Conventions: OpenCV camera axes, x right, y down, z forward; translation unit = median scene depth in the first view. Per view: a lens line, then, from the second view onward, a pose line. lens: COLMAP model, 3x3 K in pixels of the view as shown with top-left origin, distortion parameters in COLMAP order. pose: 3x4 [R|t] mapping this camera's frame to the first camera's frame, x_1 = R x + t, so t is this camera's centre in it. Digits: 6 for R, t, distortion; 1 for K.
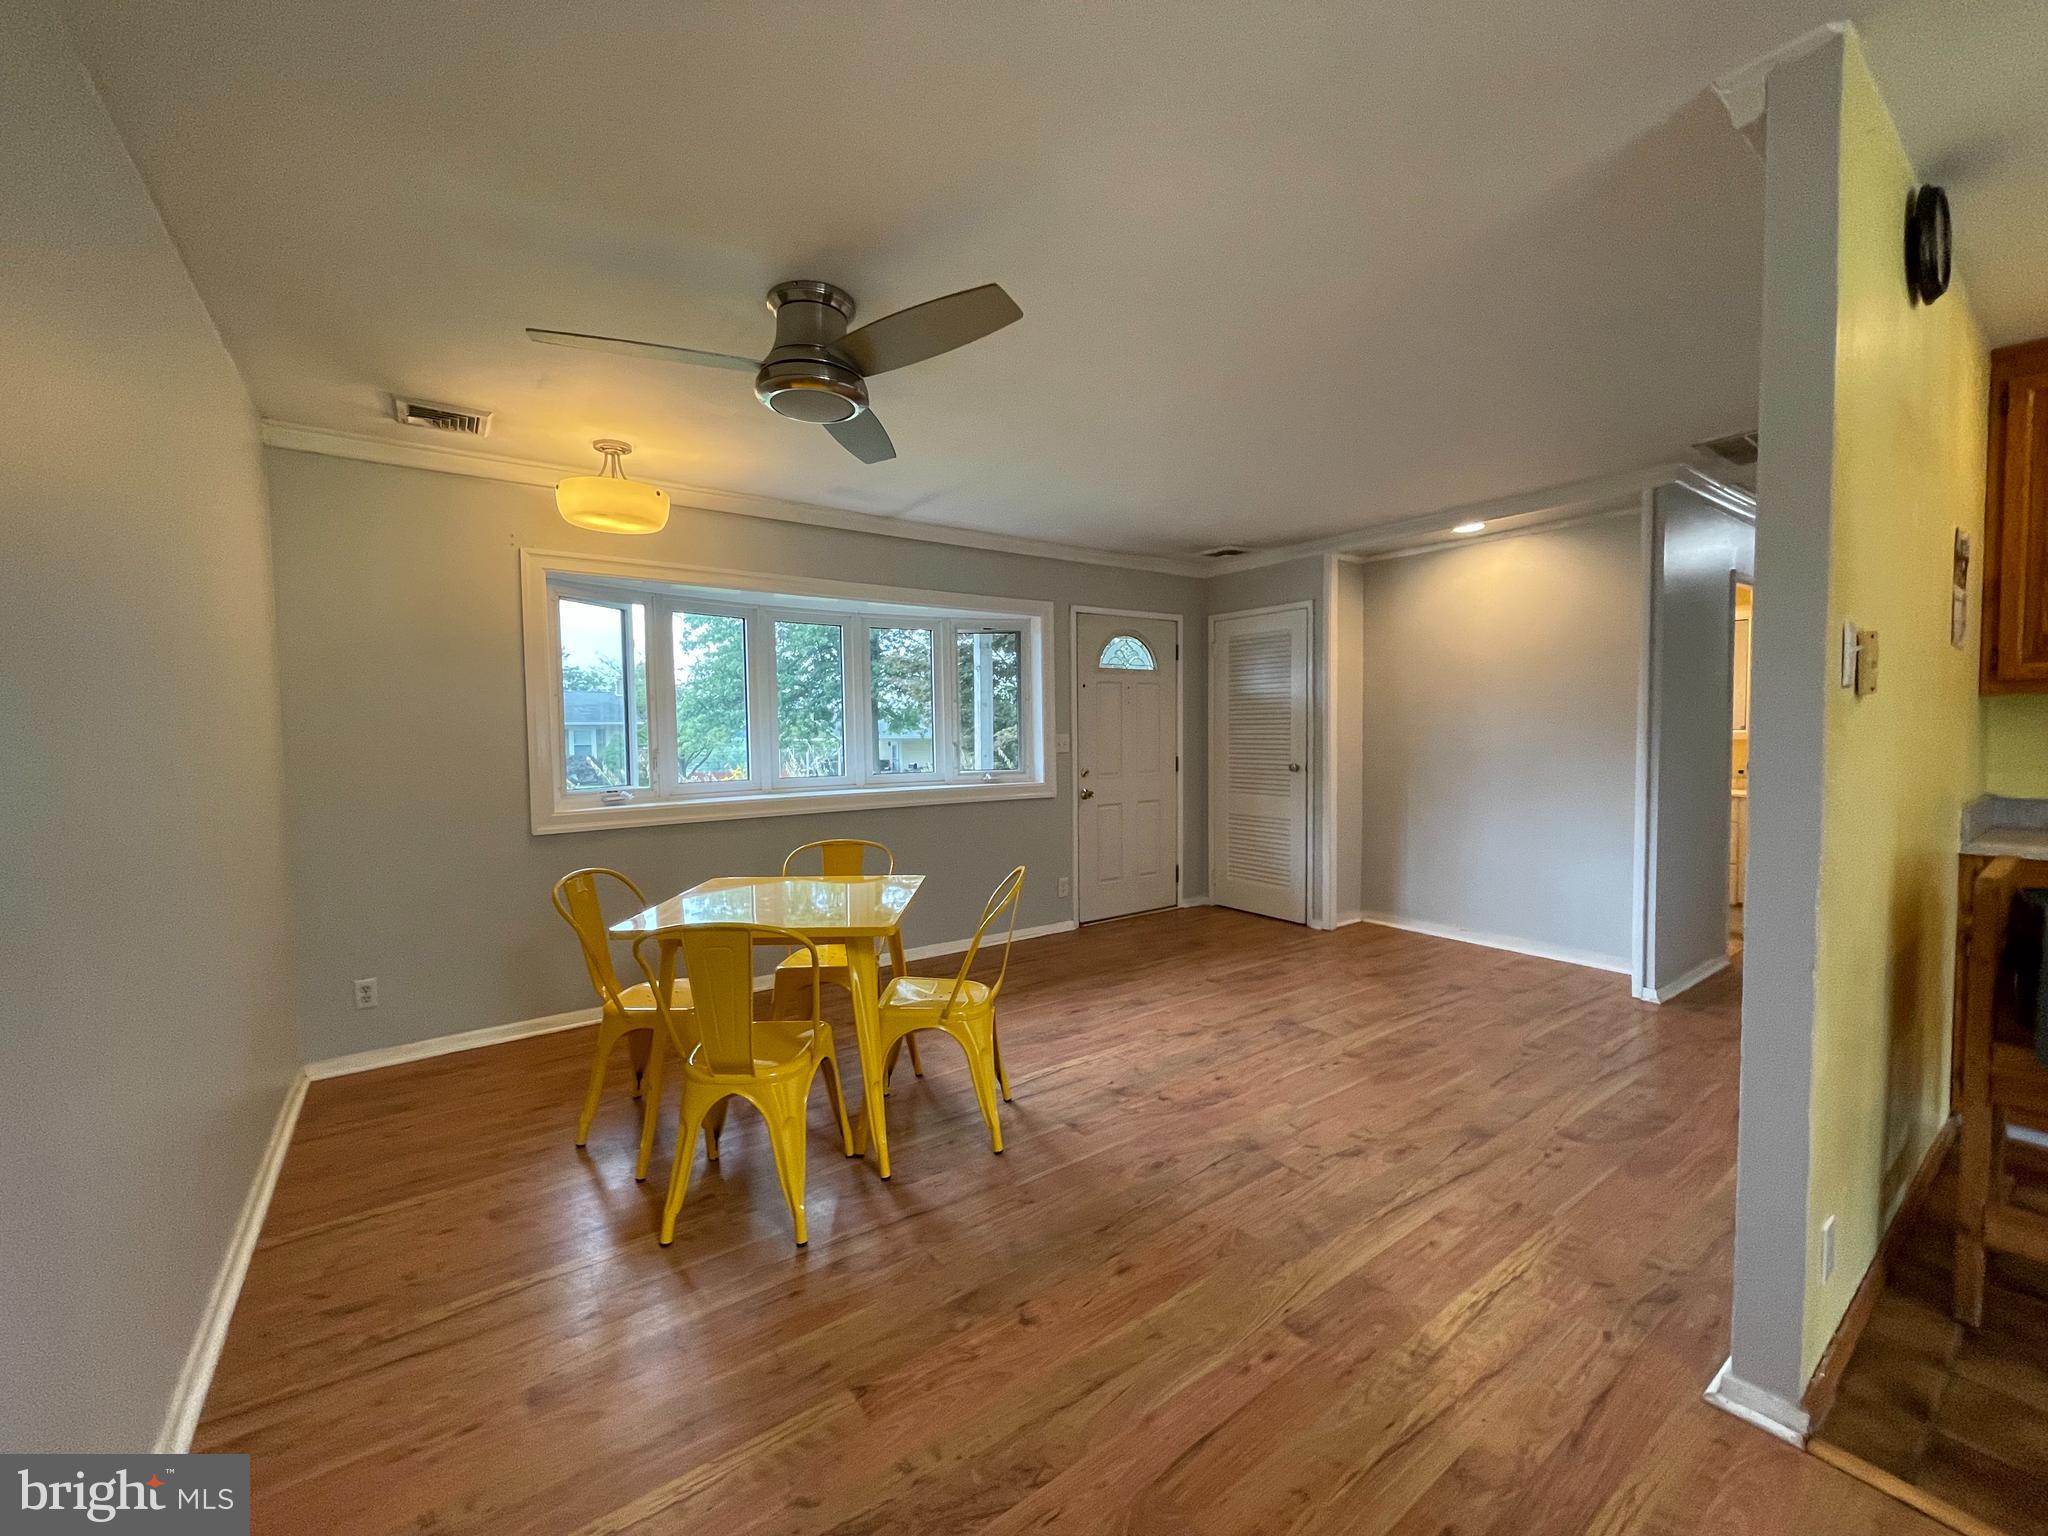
lens RADIAL K [[855.4, 0, 1024.0], [0, 855.4, 768.0], [0, 0, 1]] dist [0.000004, 0.000149]
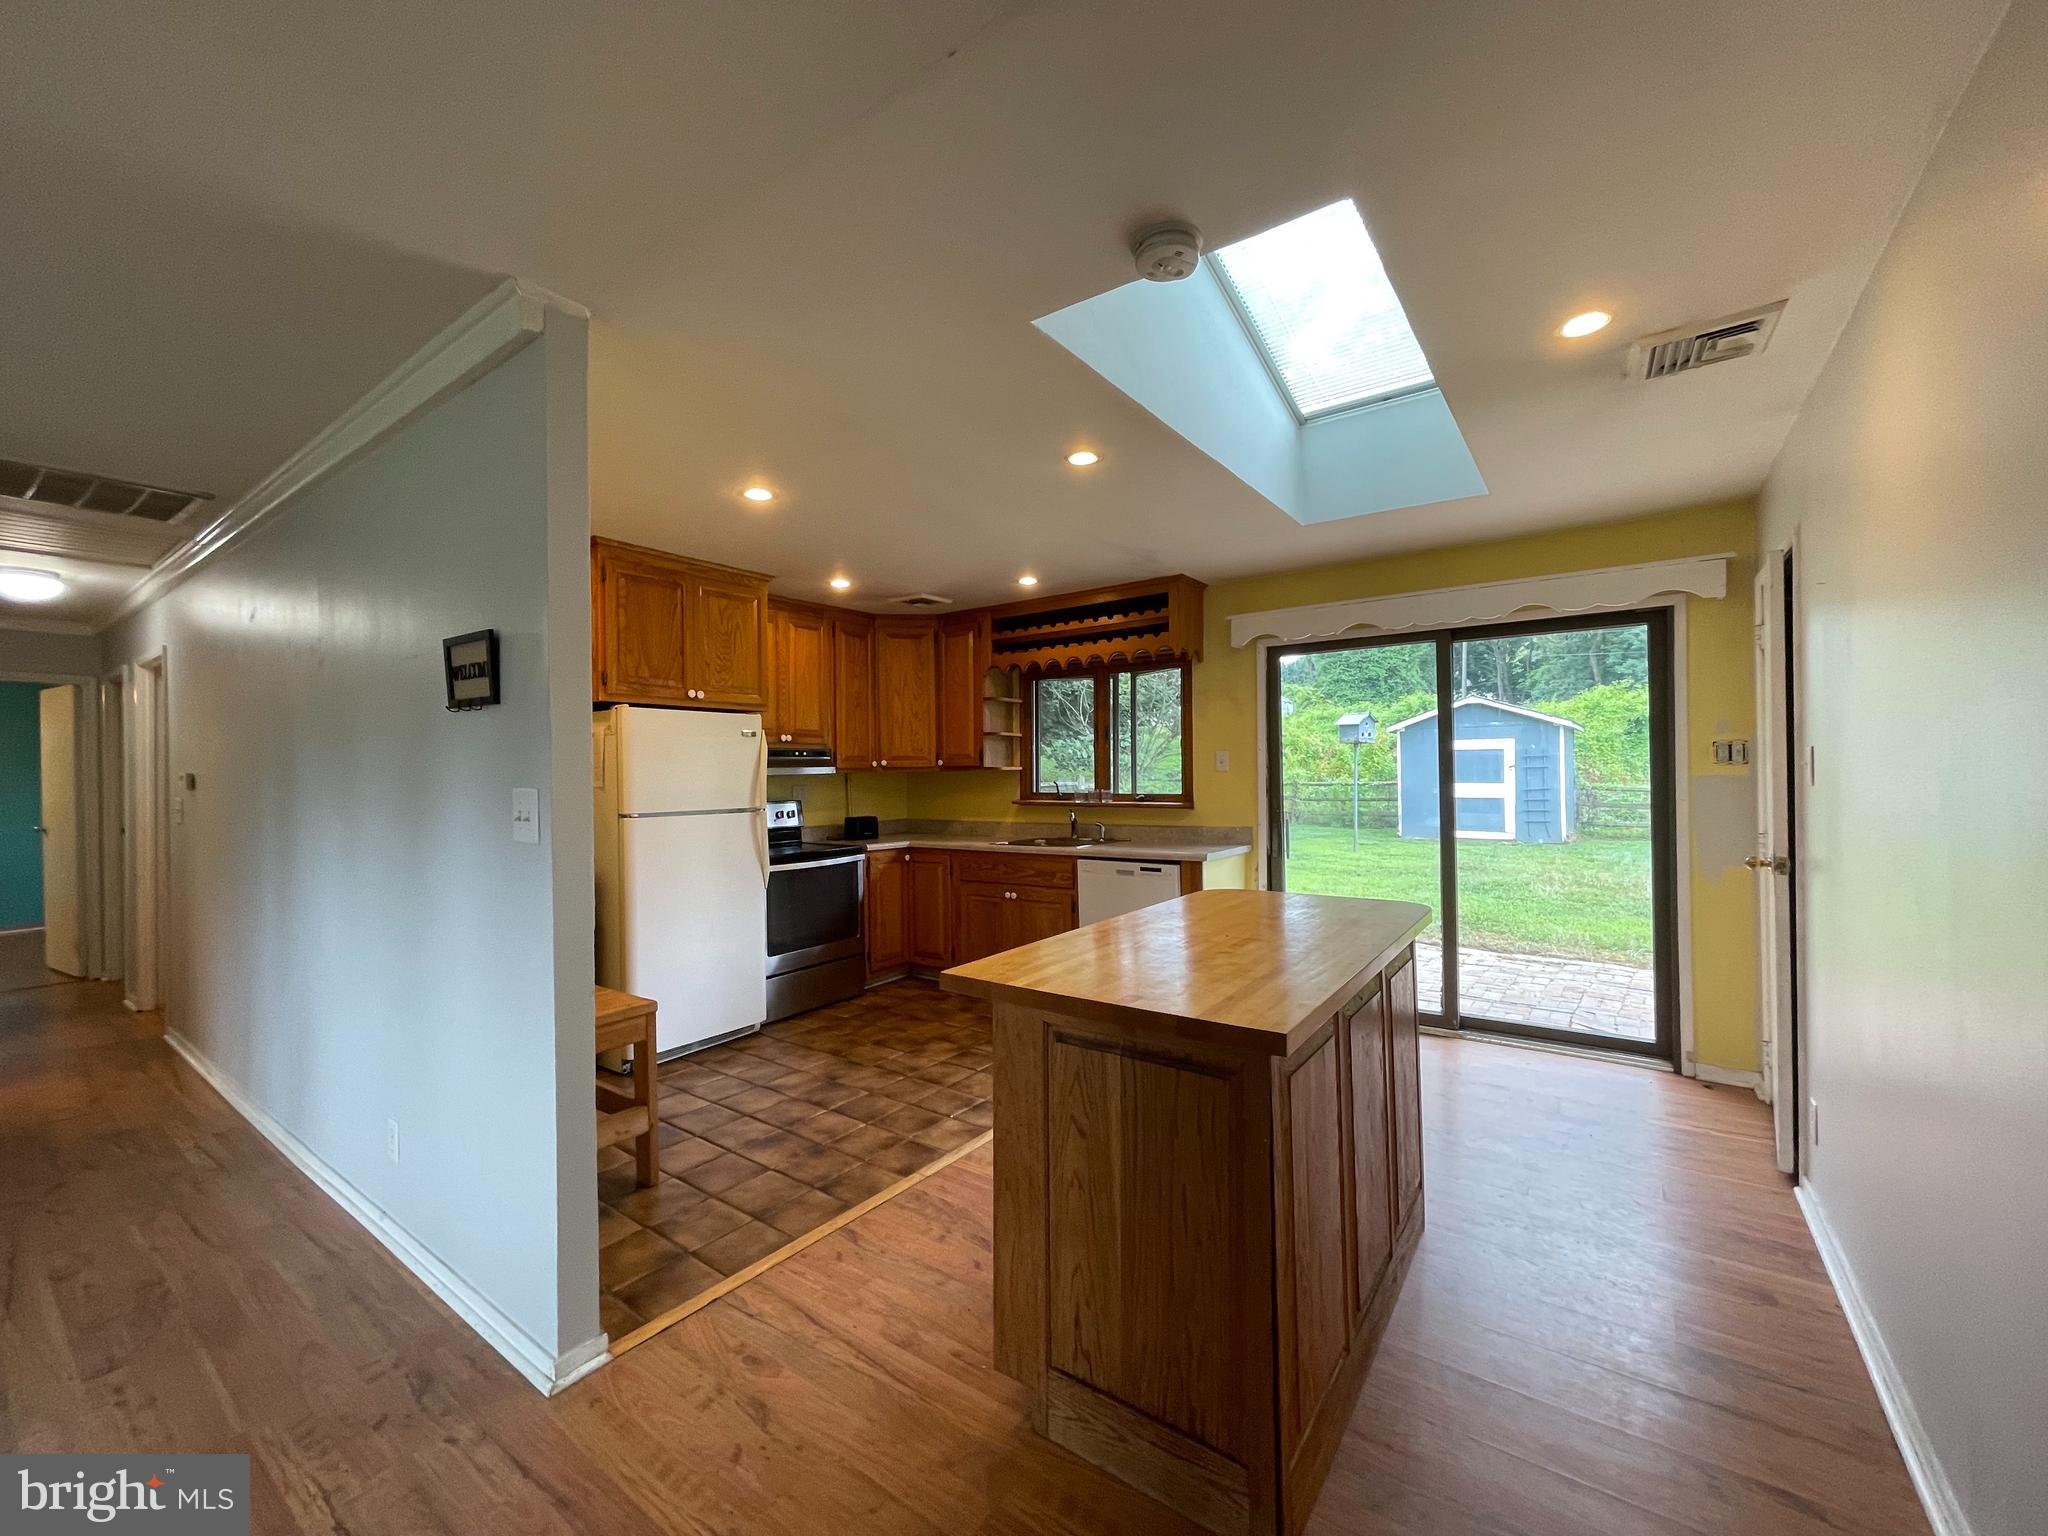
lens RADIAL K [[823.6, 0, 1008.9], [0, 823.6, 774.1], [0, 0, 1]] dist [-0.002542, -0.000199]
pose [[-0.320038, 0.011907, 0.947330, -0.187660], [0.055725, 0.998426, 0.006276, -0.031555], [-0.945764, 0.054798, -0.320198, 0.286842]]
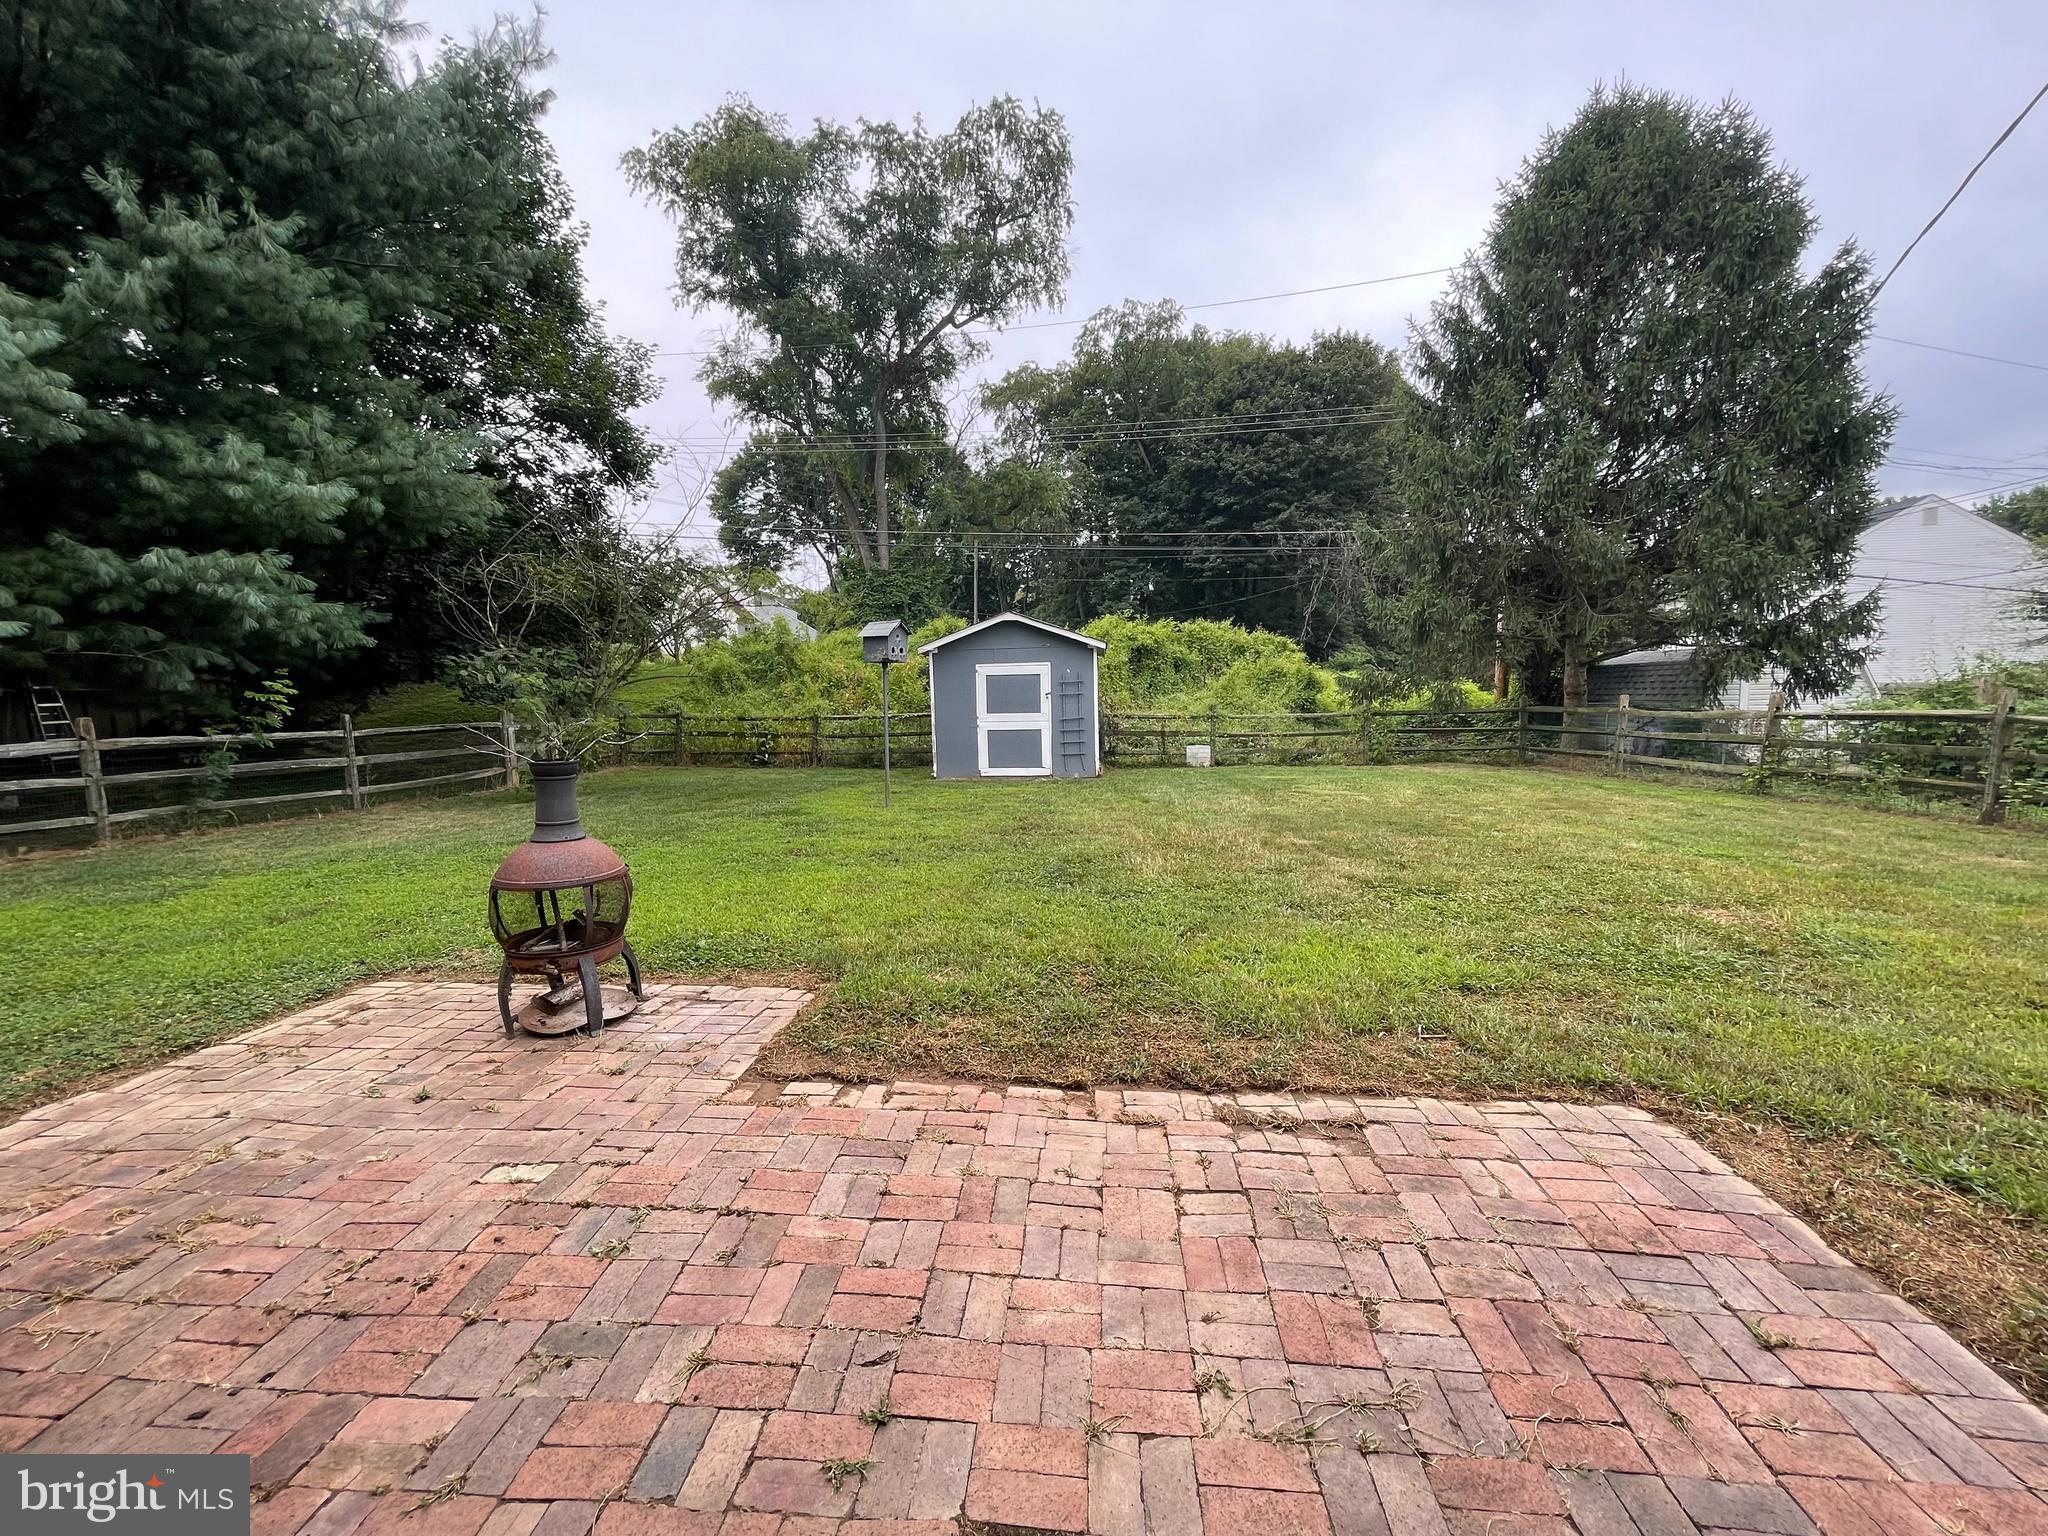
lens RADIAL K [[823.6, 0, 1008.9], [0, 823.6, 774.1], [0, 0, 1]] dist [-0.002542, -0.000199]
pose [[-0.768188, -0.030923, 0.639477, 0.802122], [0.058721, 0.991220, 0.118472, 0.011100], [-0.637526, 0.128559, -0.759627, -0.572702]]
